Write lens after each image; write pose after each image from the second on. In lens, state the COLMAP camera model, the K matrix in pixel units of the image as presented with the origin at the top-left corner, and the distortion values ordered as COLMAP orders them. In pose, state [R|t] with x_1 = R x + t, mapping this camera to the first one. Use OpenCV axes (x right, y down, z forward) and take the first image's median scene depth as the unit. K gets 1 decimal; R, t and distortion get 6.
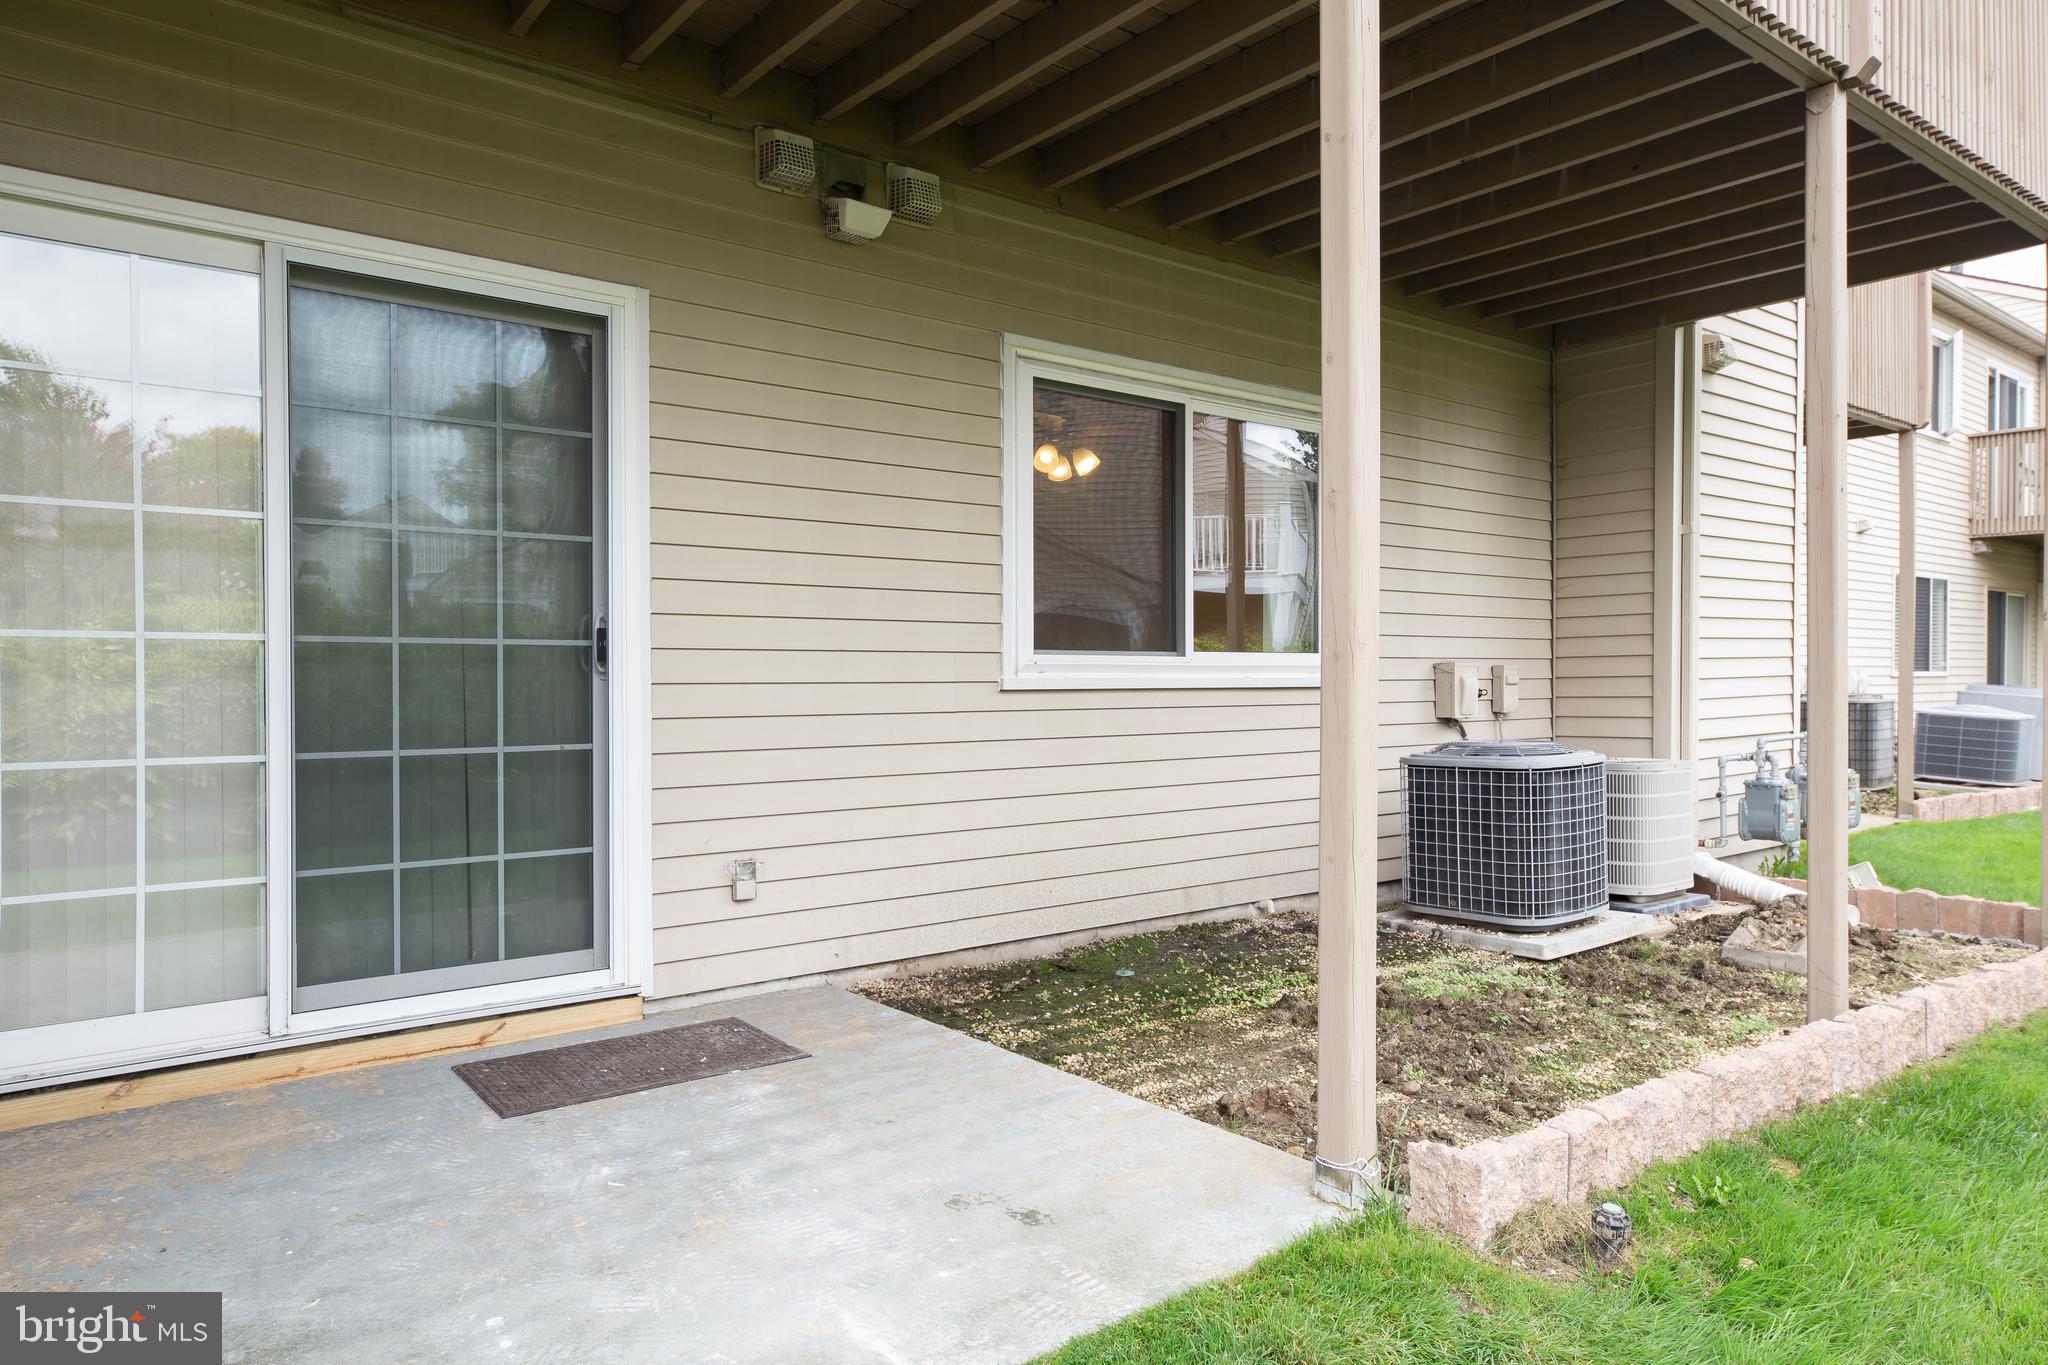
lens RADIAL K [[1341.3, 0, 1030.8], [0, 1341.3, 682.5], [0, 0, 1]] dist [0.016036, -0.015260]
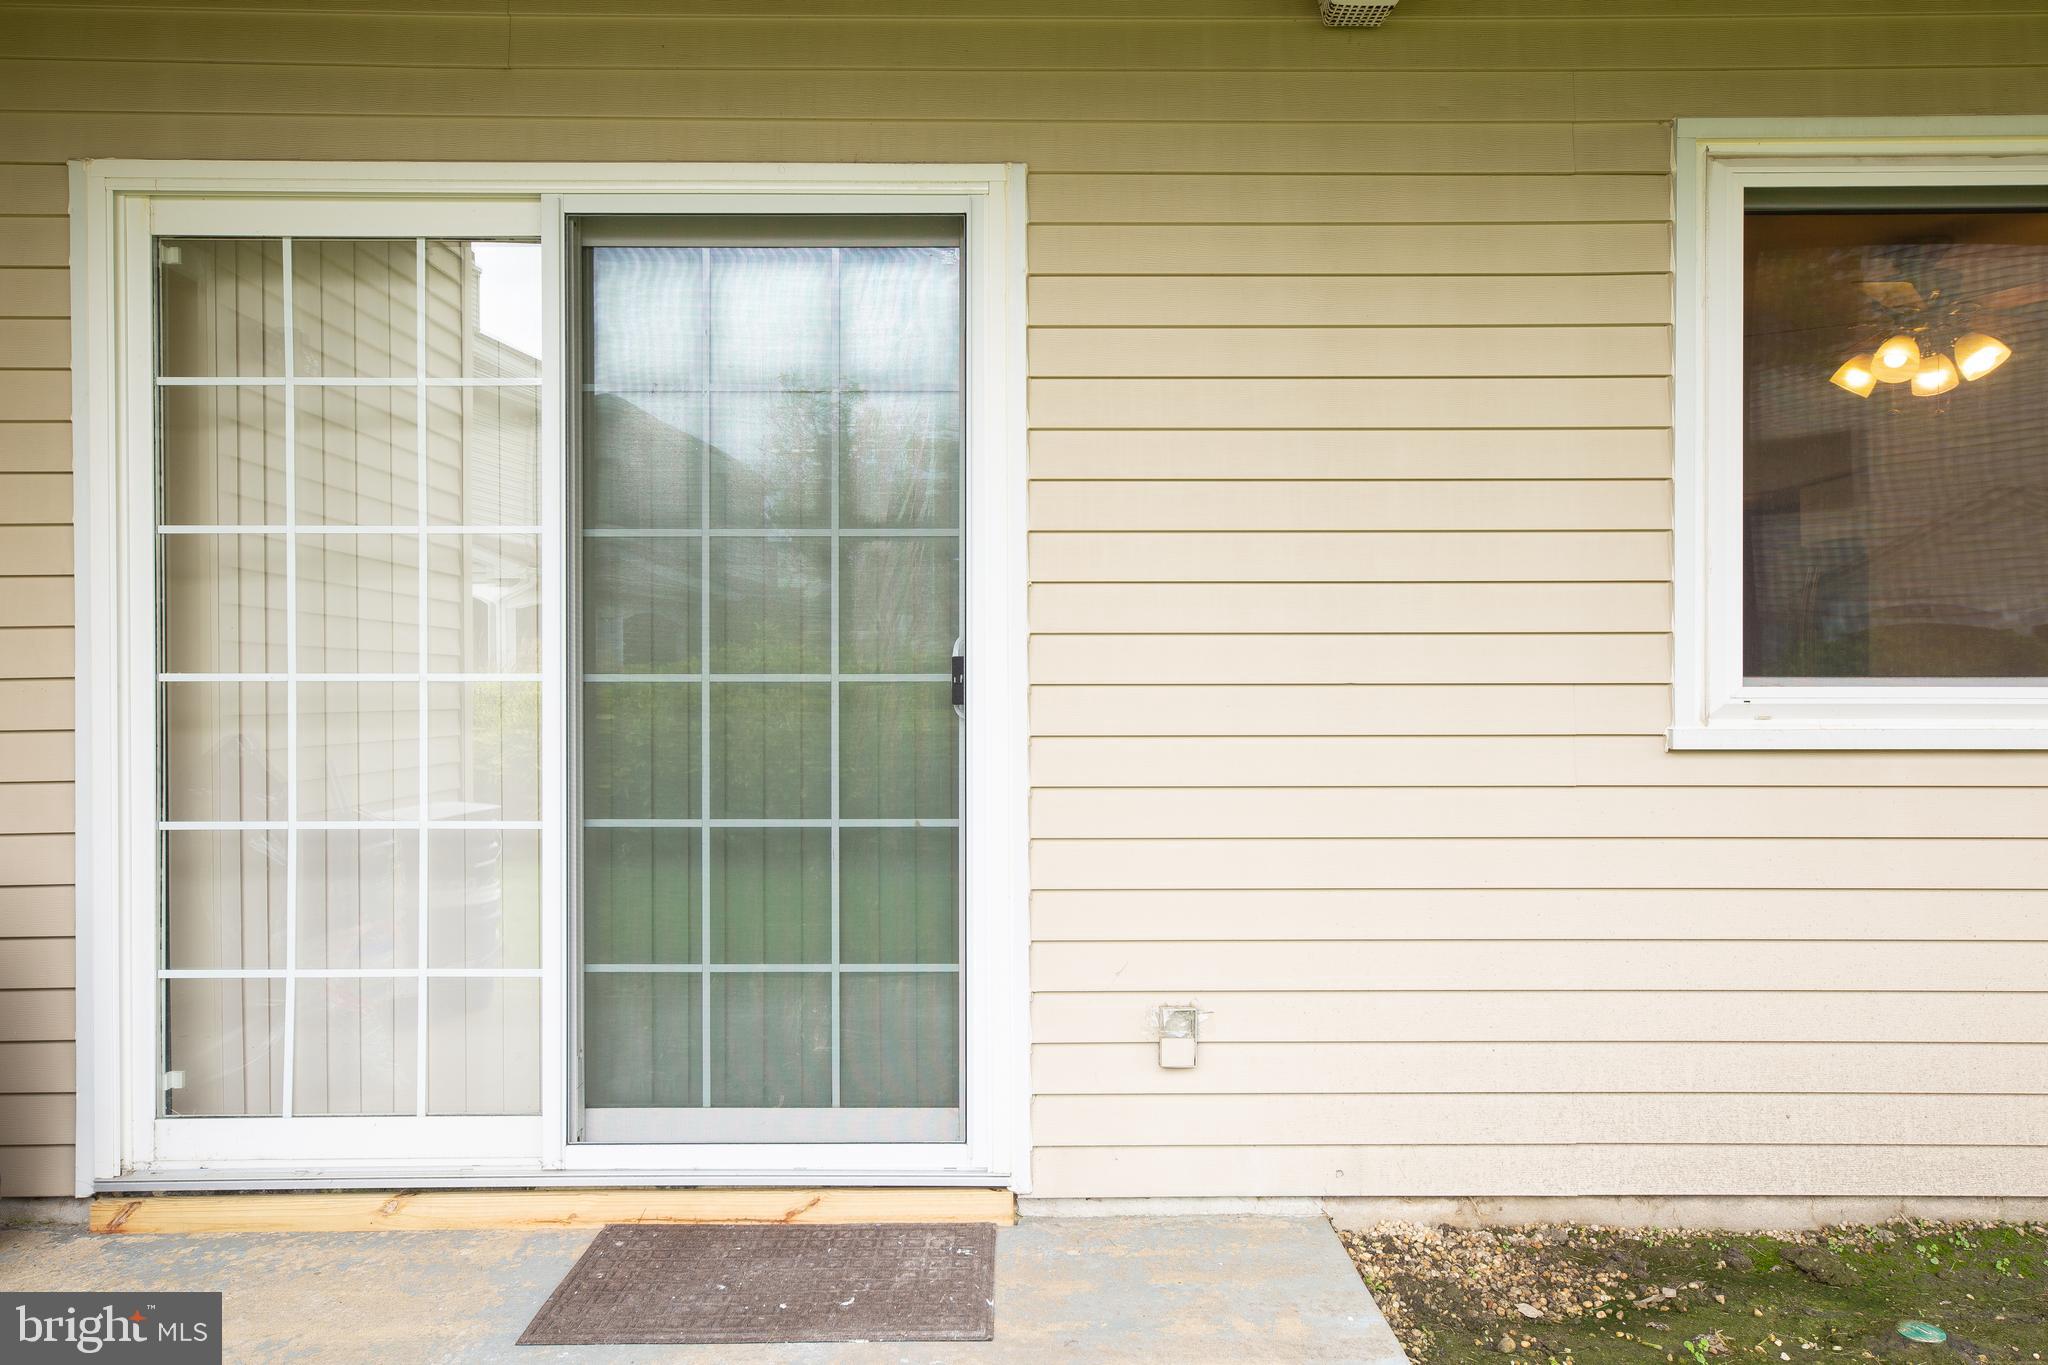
lens RADIAL K [[1341.3, 0, 1017.3], [0, 1341.3, 681.8], [0, 0, 1]] dist [0.016036, -0.015260]
pose [[0.780298, -0.001165, -0.625407, 0.136245], [-0.002273, 0.999986, -0.004698, -0.022933], [0.625404, 0.005087, 0.780284, 0.442025]]
